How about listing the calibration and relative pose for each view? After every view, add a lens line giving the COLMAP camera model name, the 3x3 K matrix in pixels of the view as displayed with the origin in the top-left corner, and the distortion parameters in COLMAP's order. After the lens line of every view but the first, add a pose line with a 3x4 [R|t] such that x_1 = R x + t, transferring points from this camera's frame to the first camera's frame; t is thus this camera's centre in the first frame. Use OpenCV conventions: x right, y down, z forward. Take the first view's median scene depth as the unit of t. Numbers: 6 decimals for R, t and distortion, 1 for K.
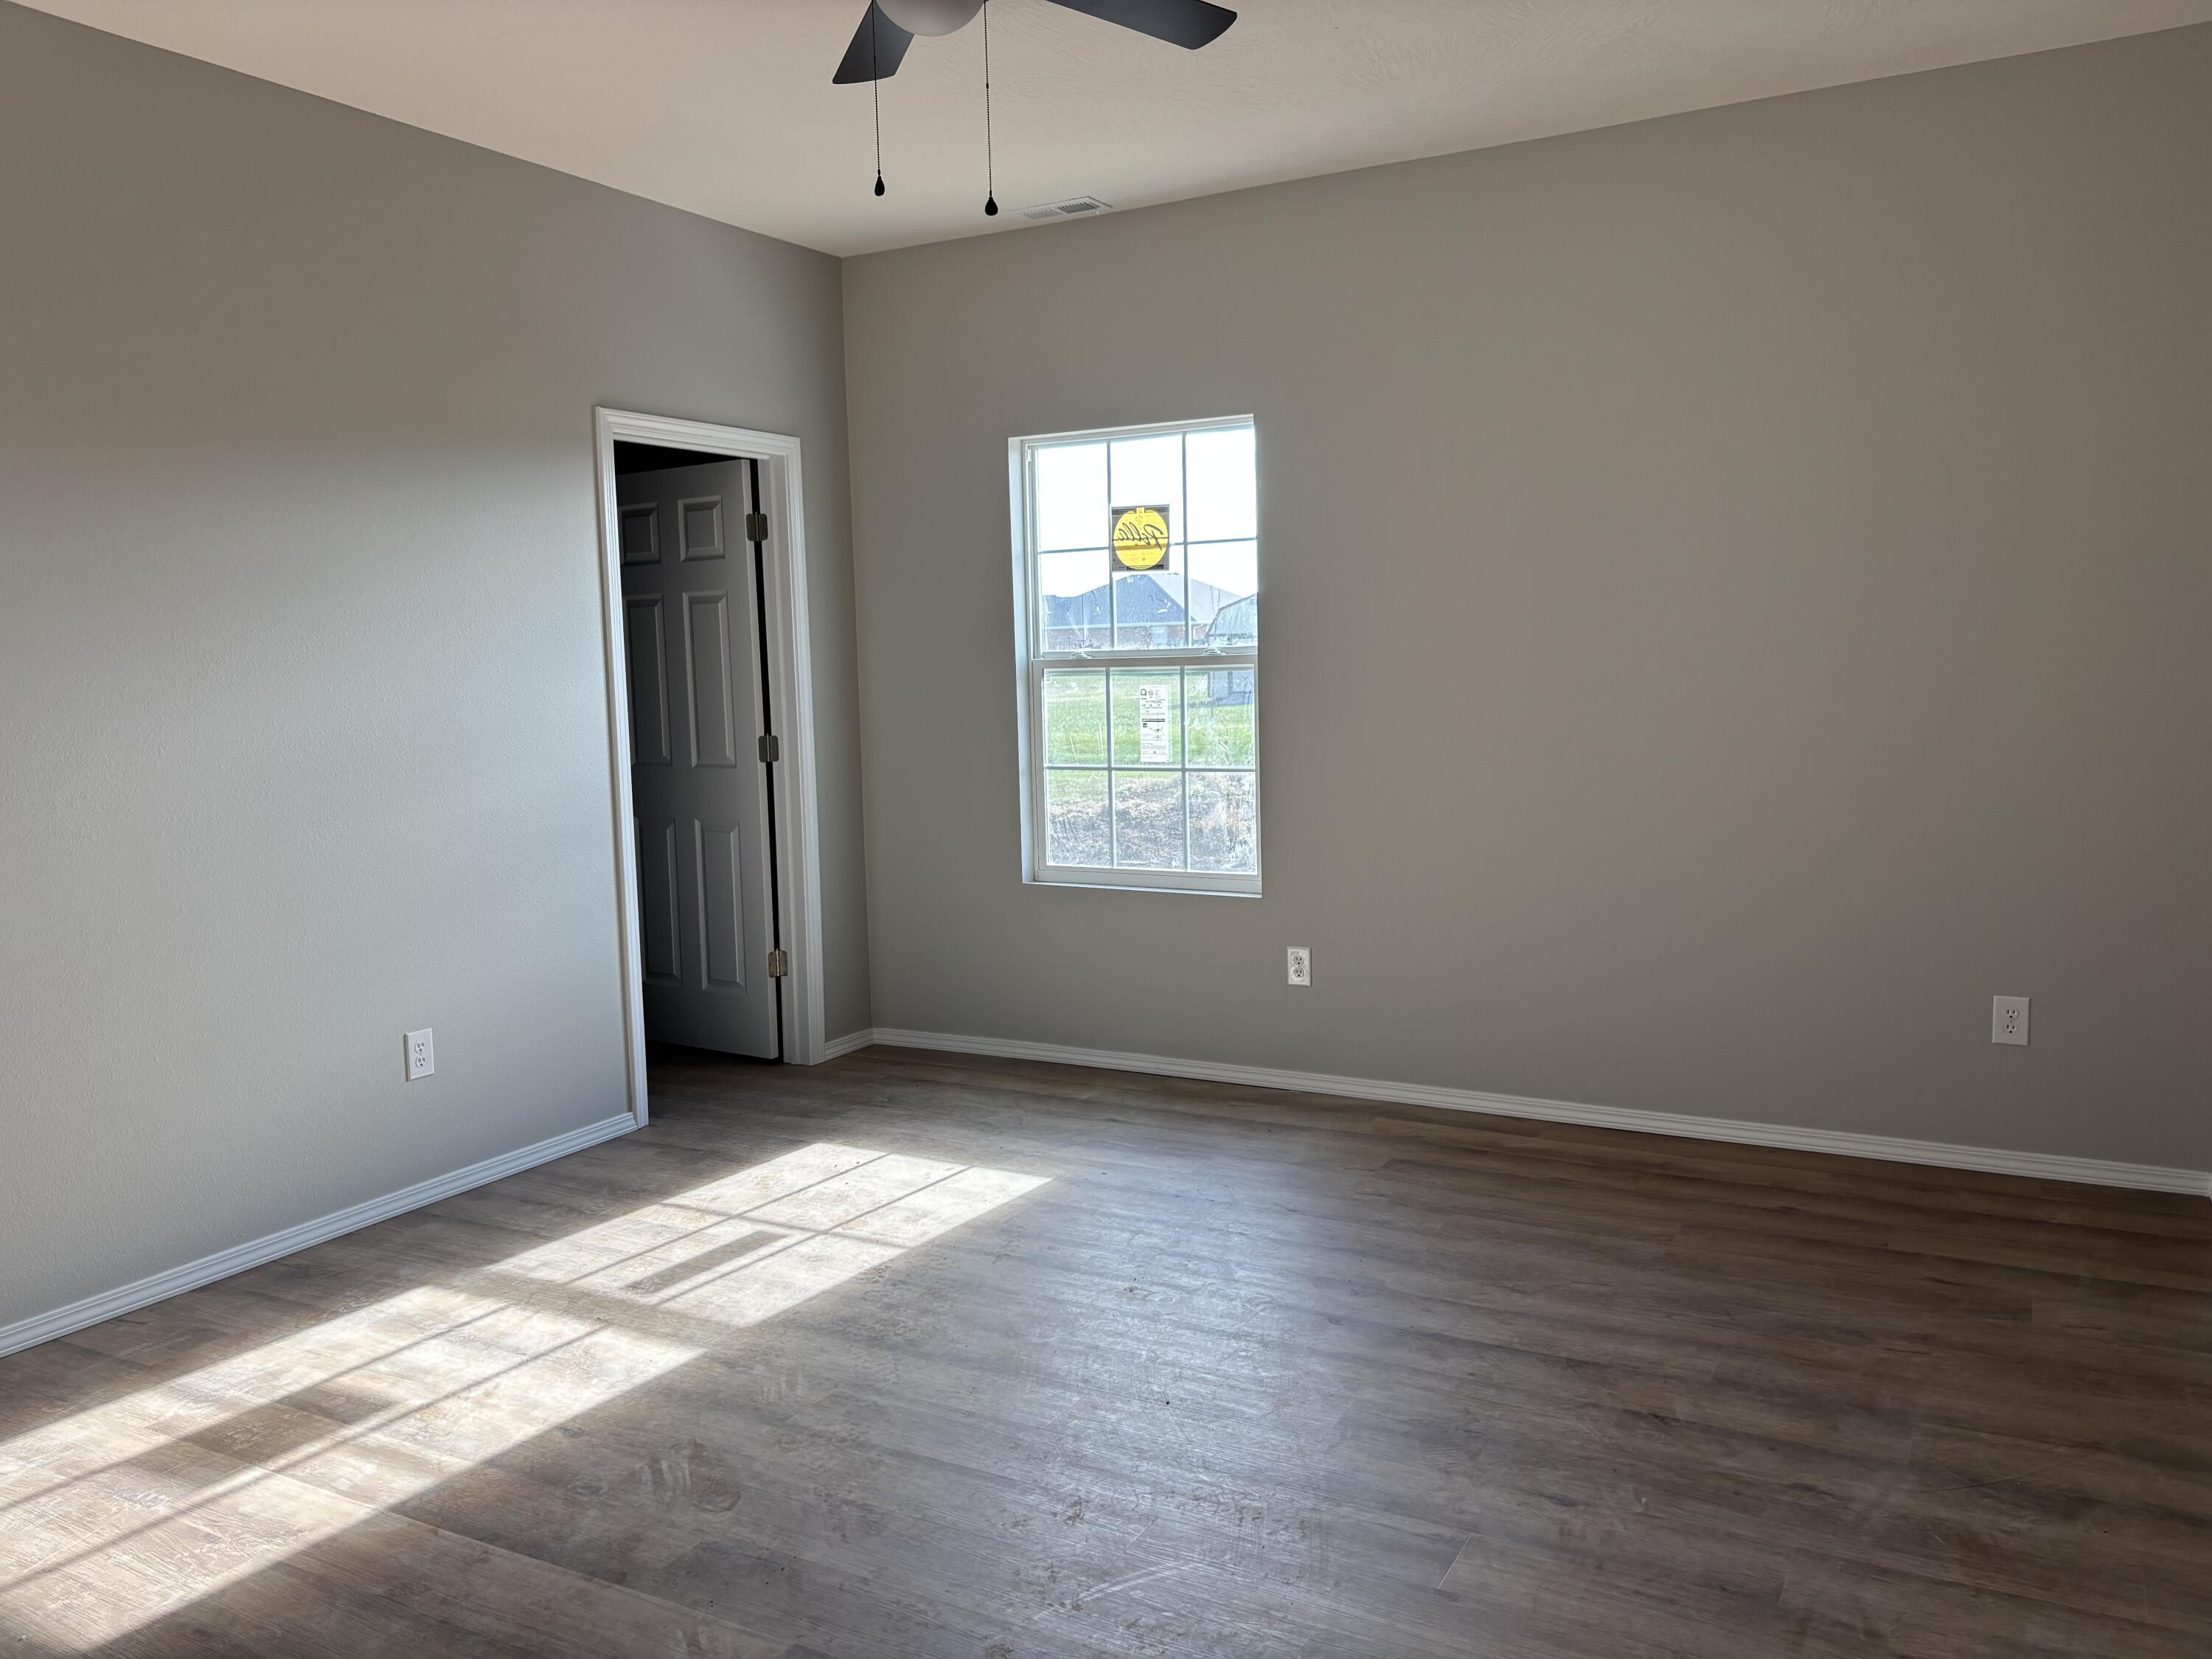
lens RADIAL K [[1667.7, 0, 1106.0], [0, 1667.7, 829.5], [0, 0, 1]] dist [0.069088, -0.080084]
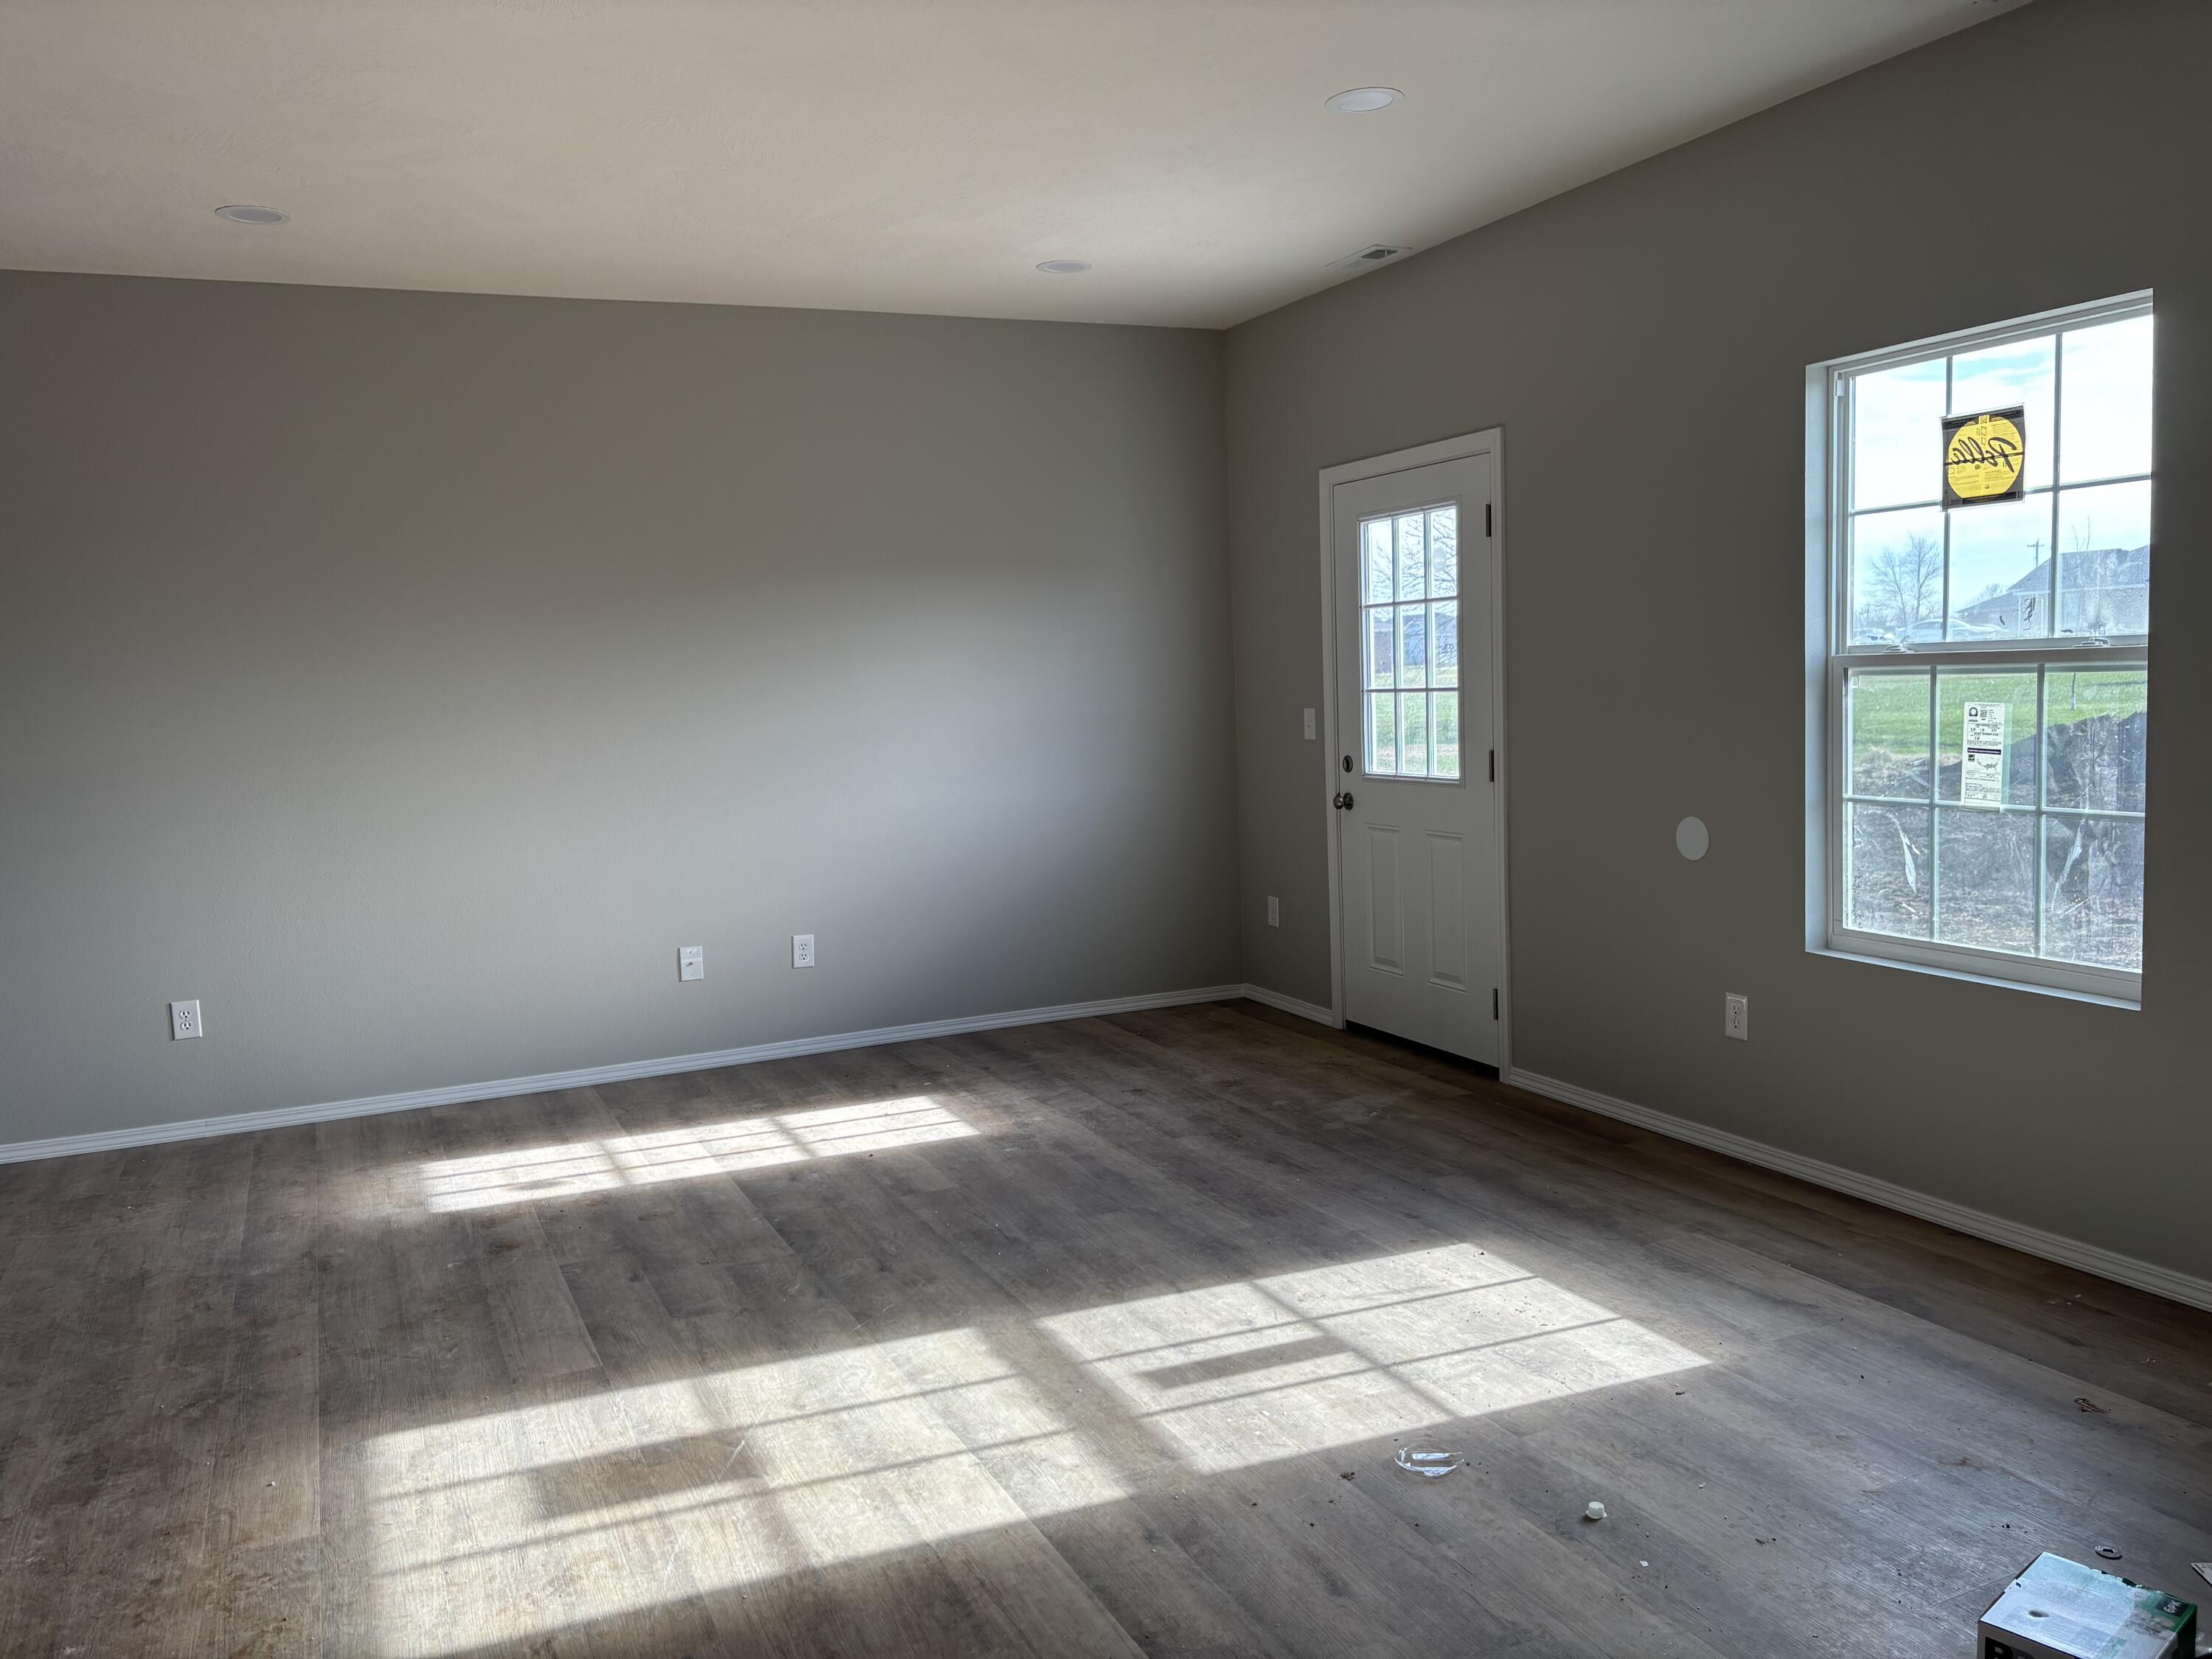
lens RADIAL K [[1667.7, 0, 1106.0], [0, 1667.7, 829.5], [0, 0, 1]] dist [0.069088, -0.080084]
pose [[0.816080, 0.055894, -0.575230, 0.145059], [-0.051298, 0.998389, 0.024234, -0.027570], [0.575658, 0.009731, 0.817632, 0.205311]]
